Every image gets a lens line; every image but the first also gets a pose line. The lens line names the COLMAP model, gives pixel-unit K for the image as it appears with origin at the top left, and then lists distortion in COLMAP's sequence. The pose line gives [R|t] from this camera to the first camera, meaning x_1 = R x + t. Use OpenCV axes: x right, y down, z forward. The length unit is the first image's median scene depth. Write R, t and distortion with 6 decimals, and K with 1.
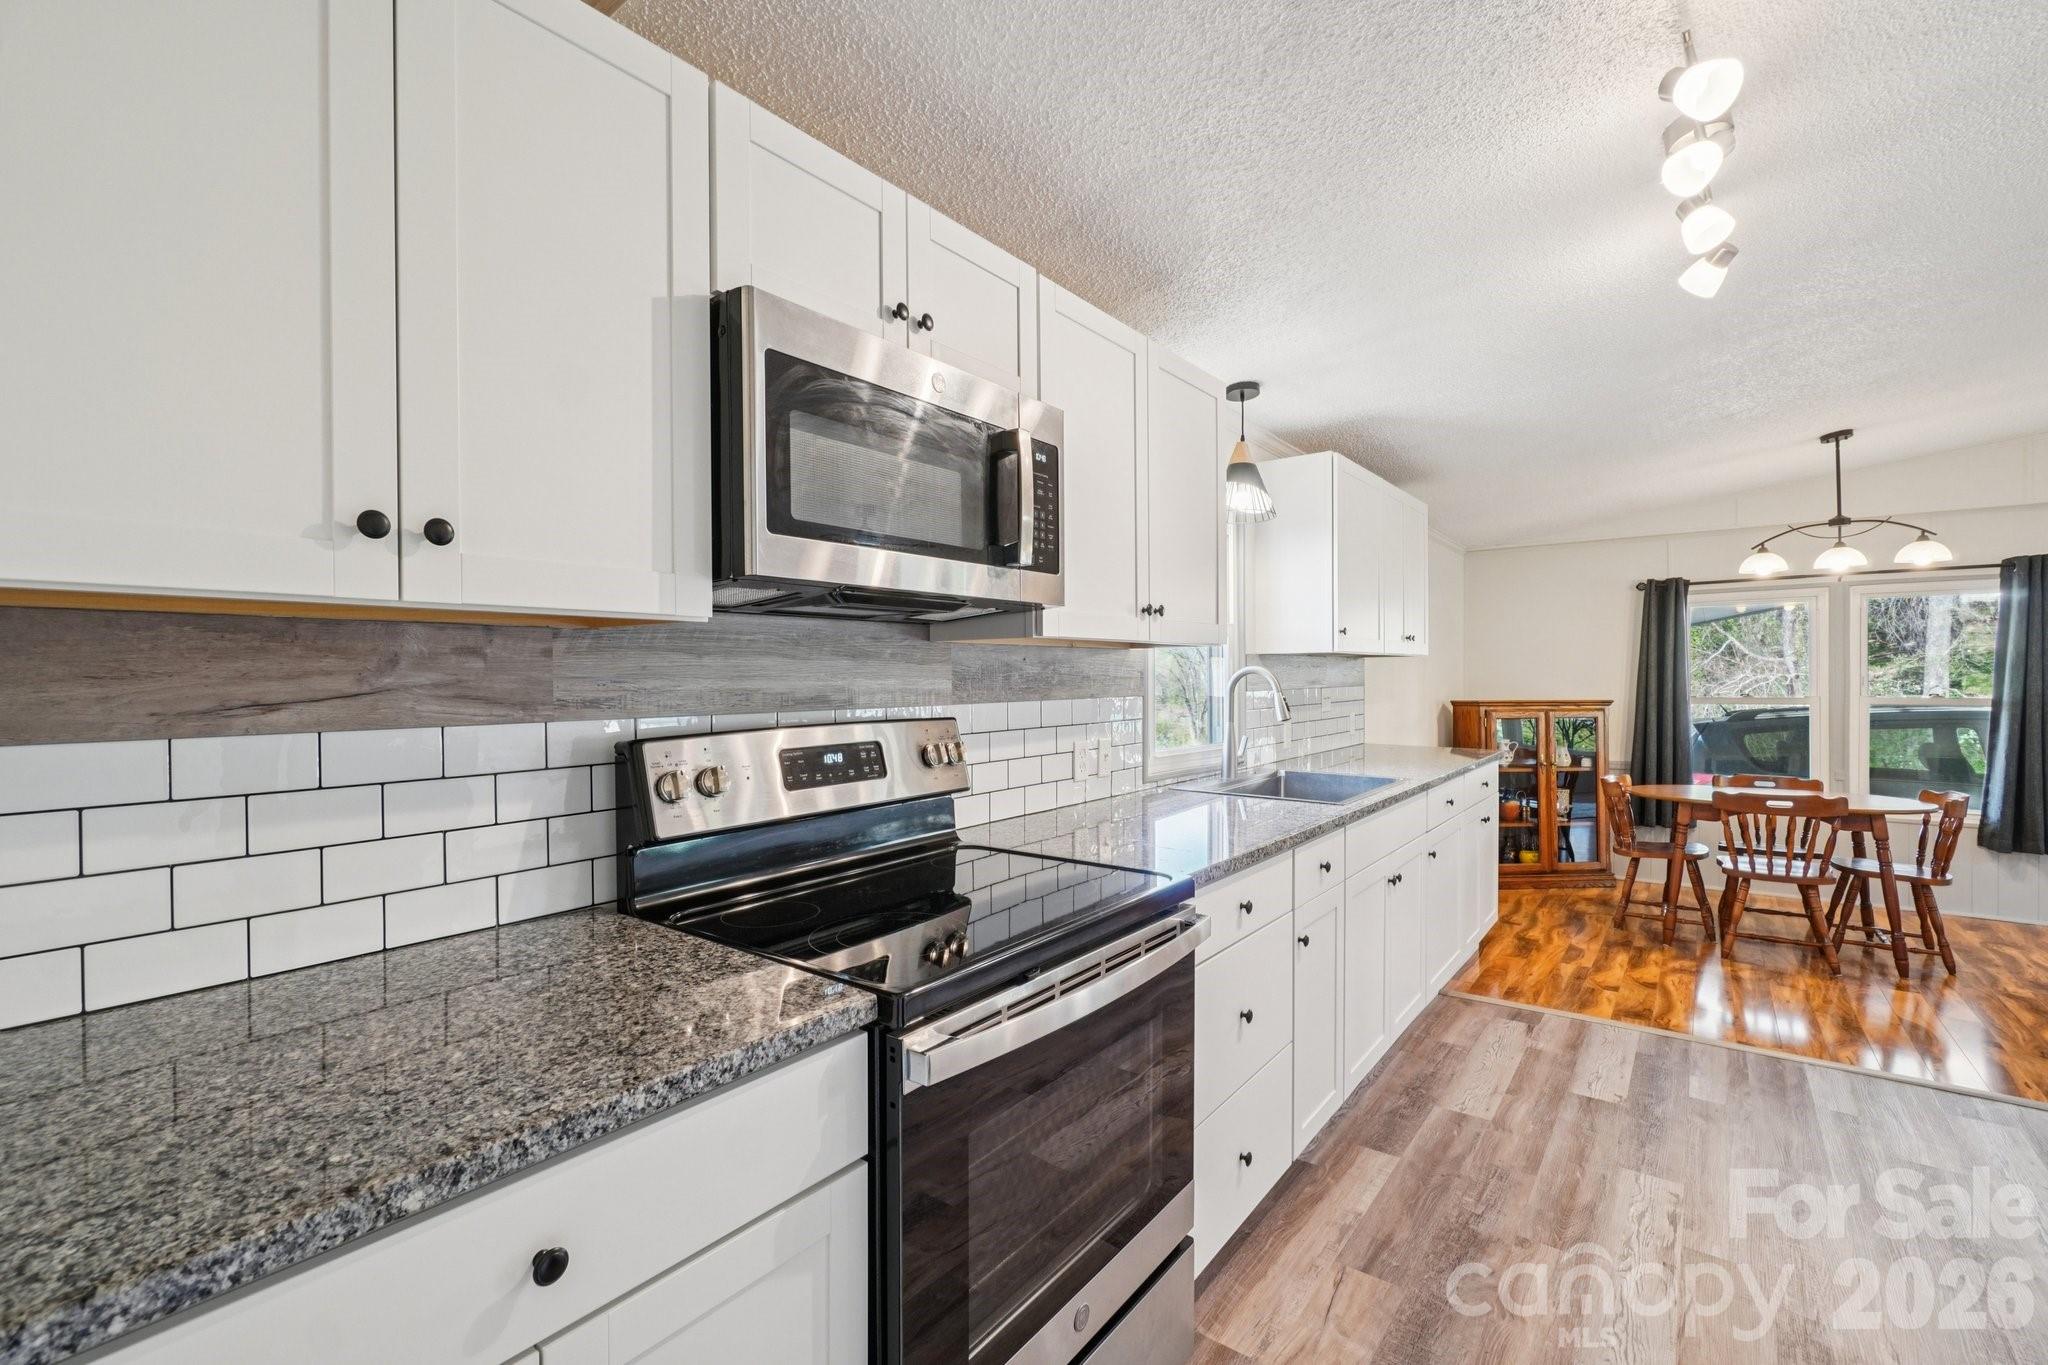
lens RADIAL K [[896.2, 0, 1004.7], [0, 896.2, 681.3], [0, 0, 1]] dist [-0.003592, -0.001998]
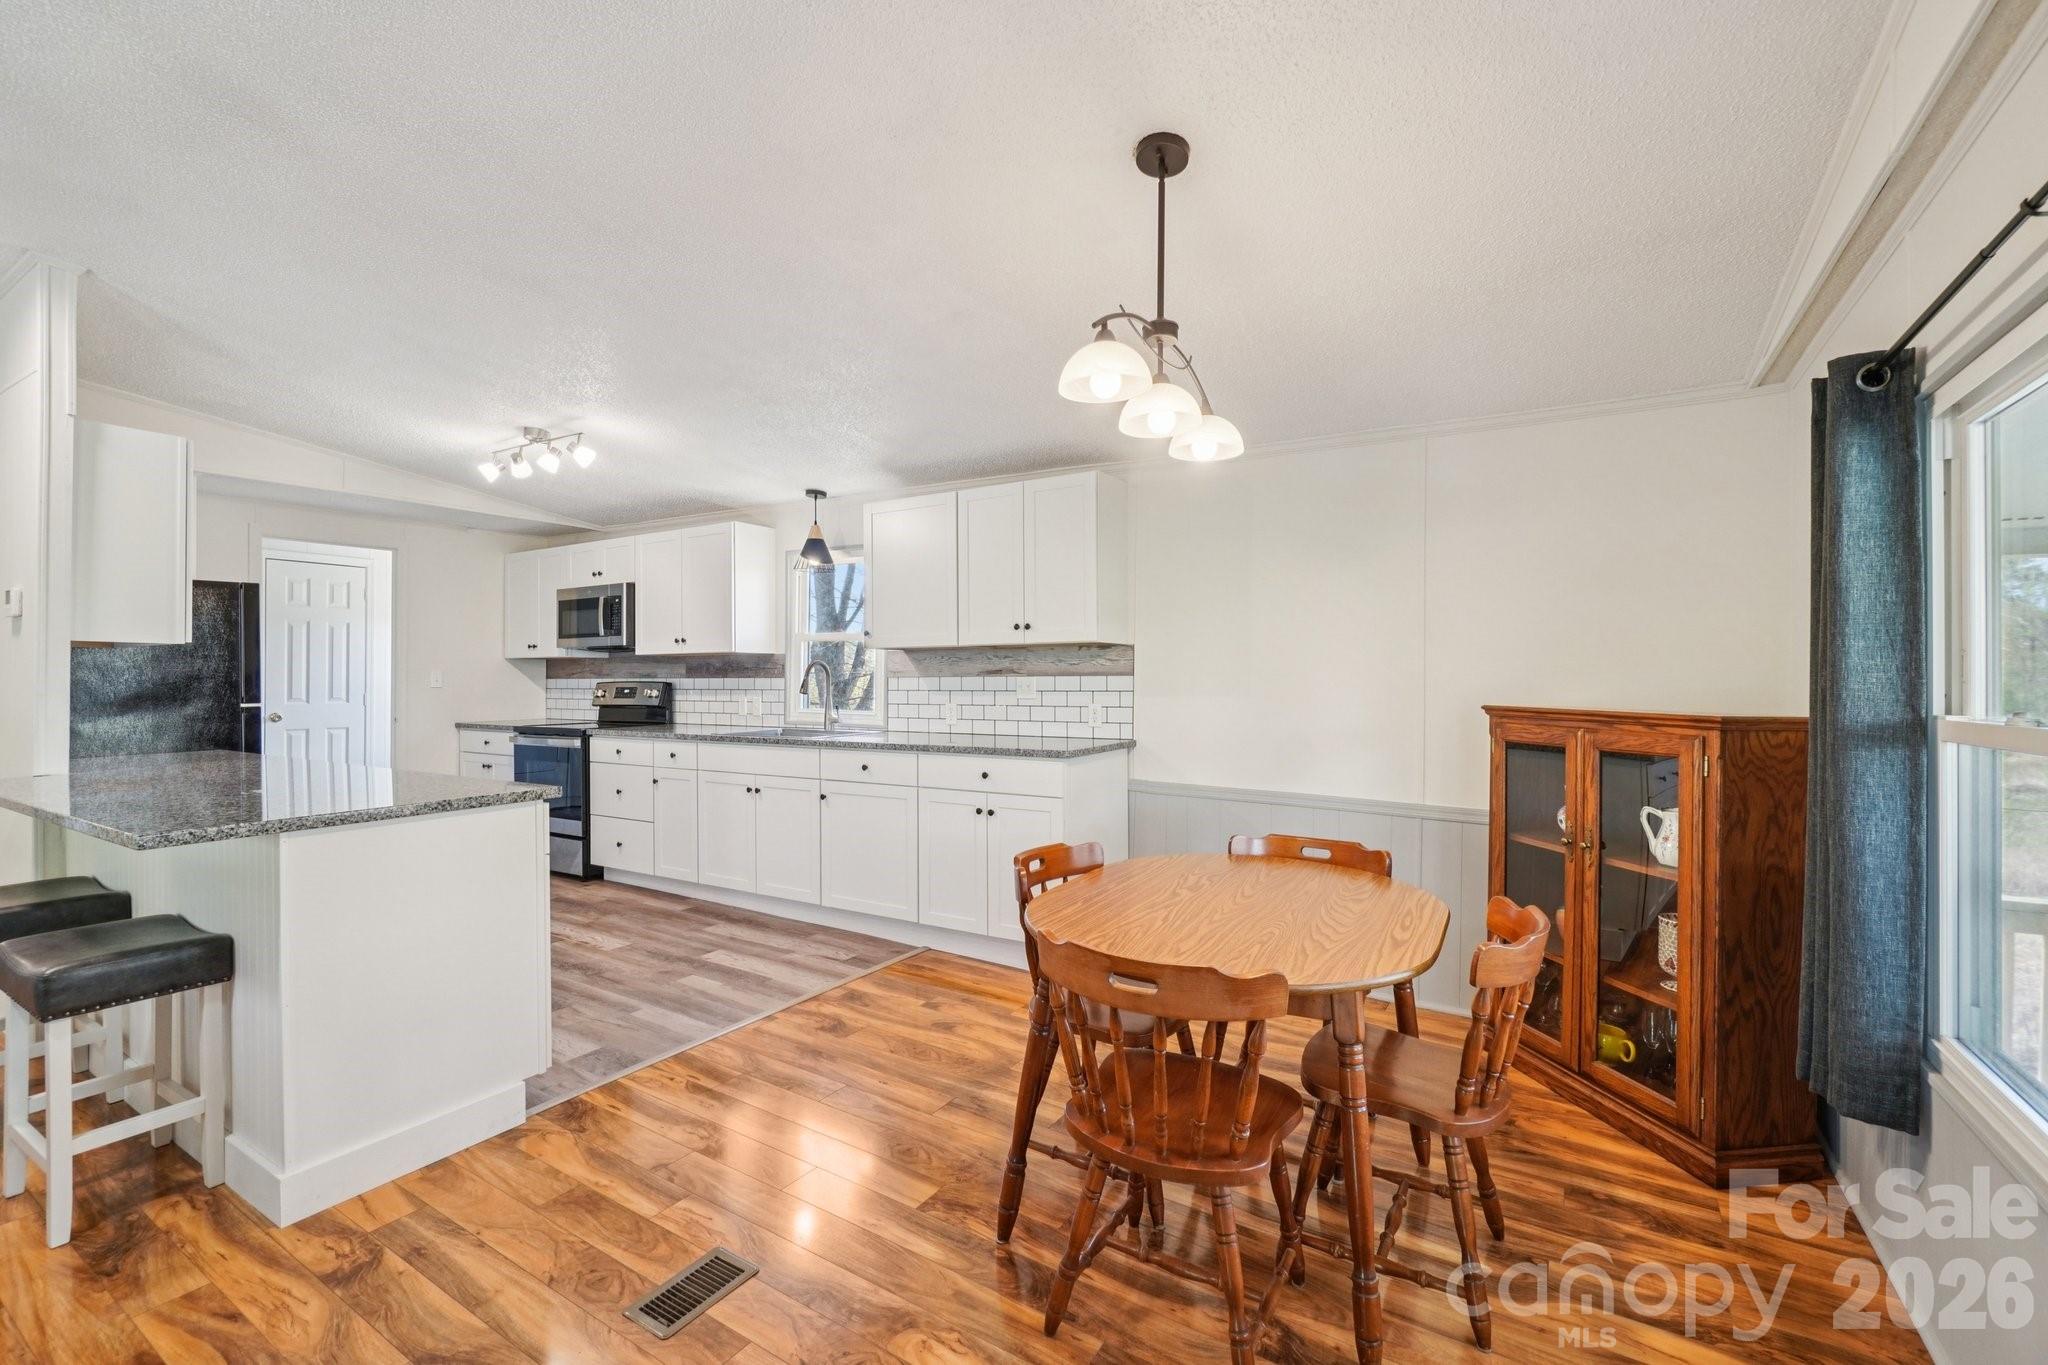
lens RADIAL K [[896.2, 0, 1008.9], [0, 896.2, 676.8], [0, 0, 1]] dist [-0.003592, -0.001998]
pose [[0.094696, 0.004266, -0.995497, 1.417814], [-0.002044, 0.999990, 0.004091, 0.003878], [0.995504, 0.001647, 0.094703, 0.882564]]
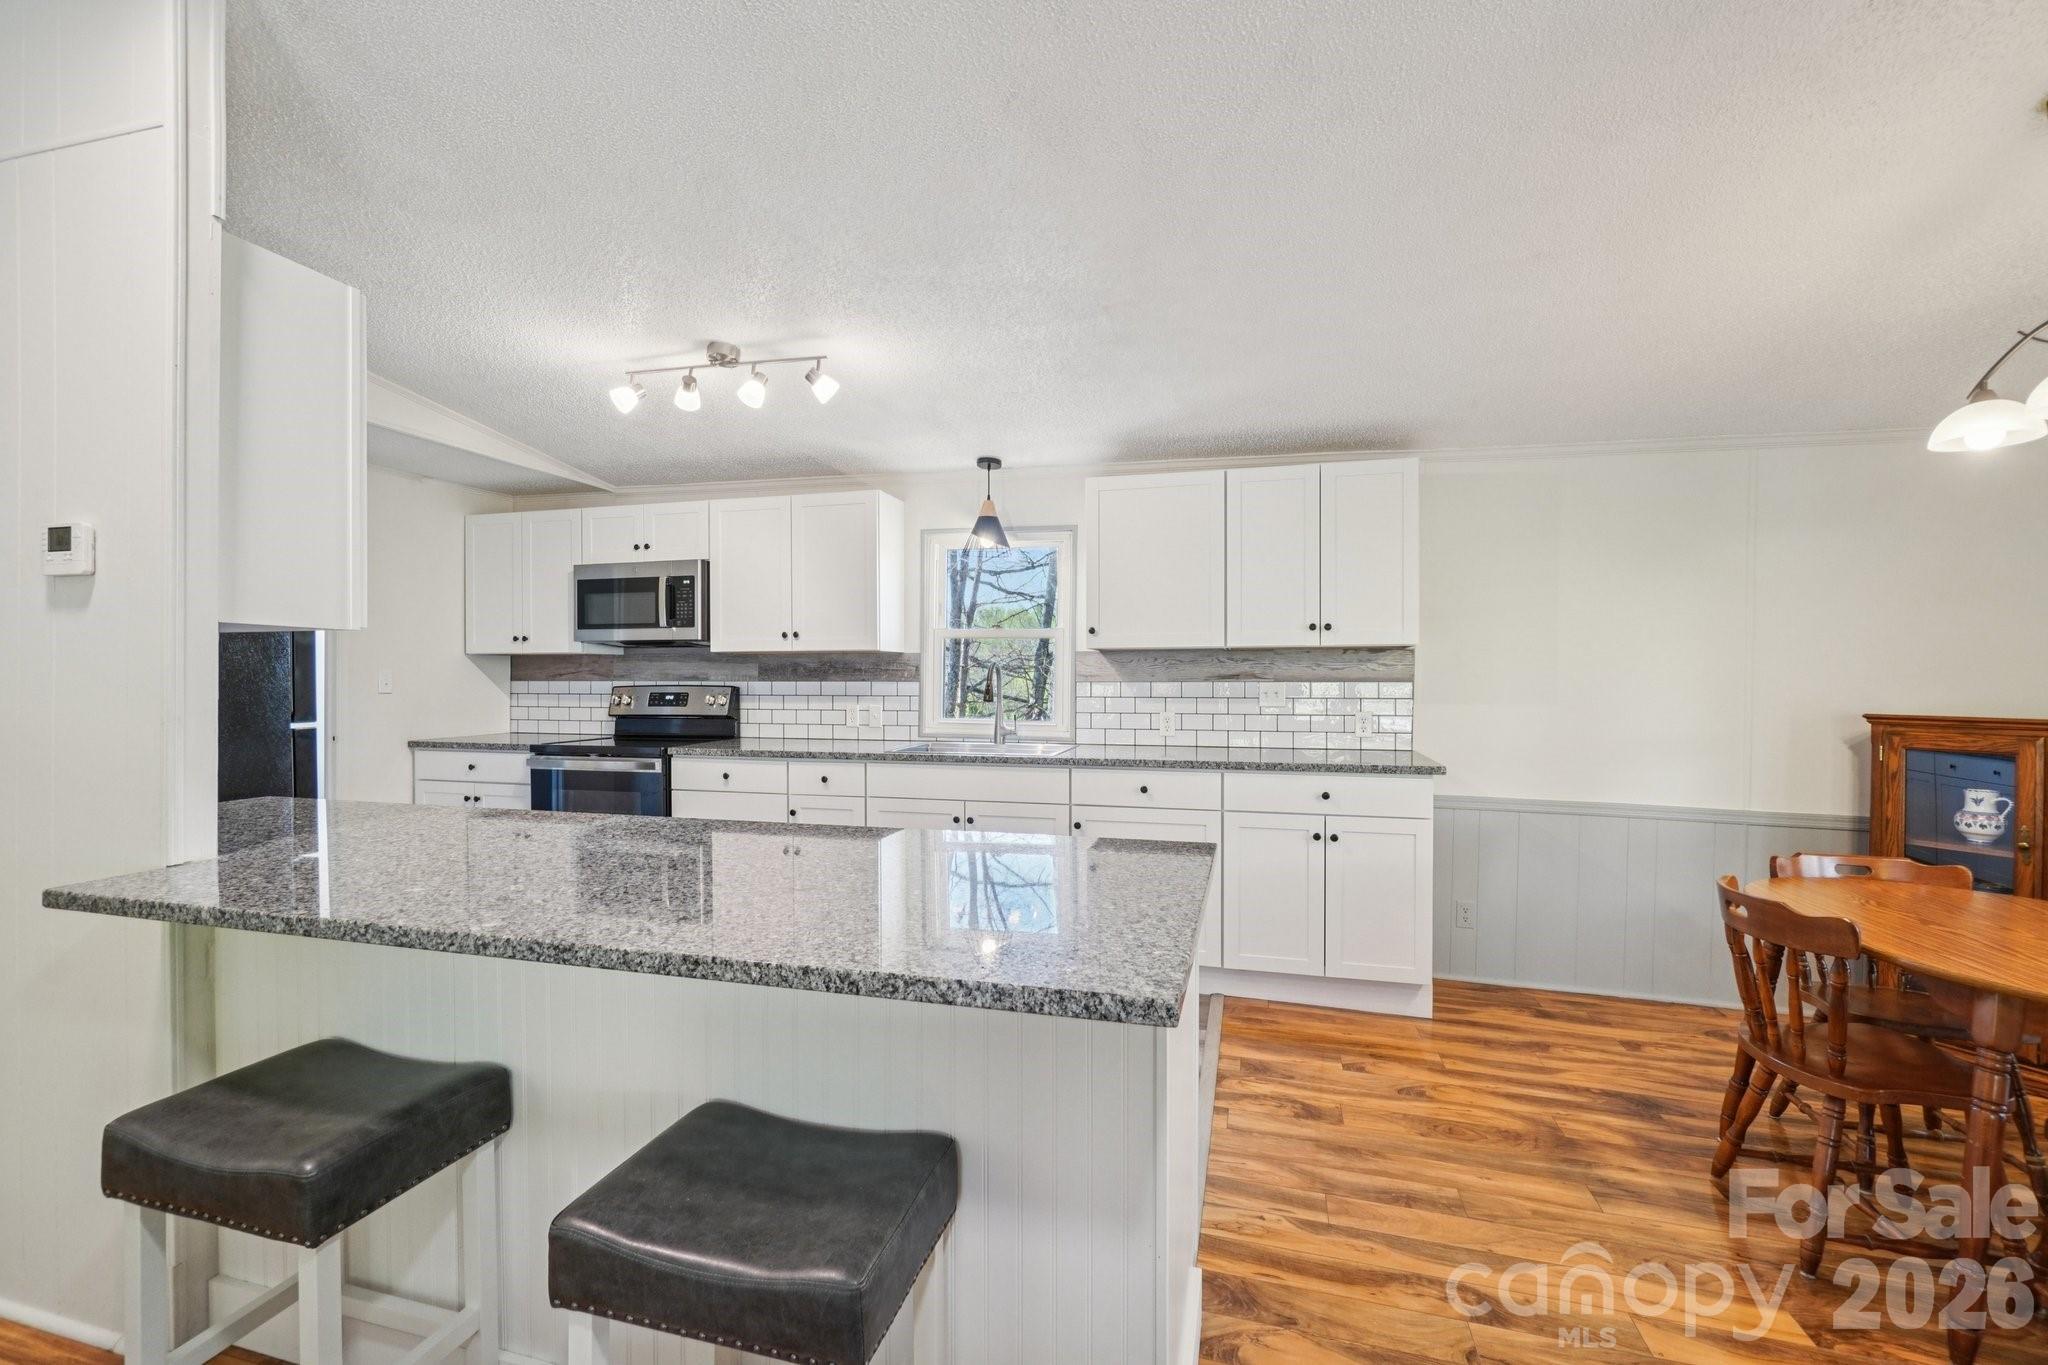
lens RADIAL K [[896.2, 0, 1009.1], [0, 896.2, 690.3], [0, 0, 1]] dist [-0.003592, -0.001998]
pose [[0.373413, 0.019235, -0.927466, 1.142685], [-0.007270, 0.999815, 0.017809, 0.001605], [0.927637, 0.000093, 0.373484, 0.380443]]
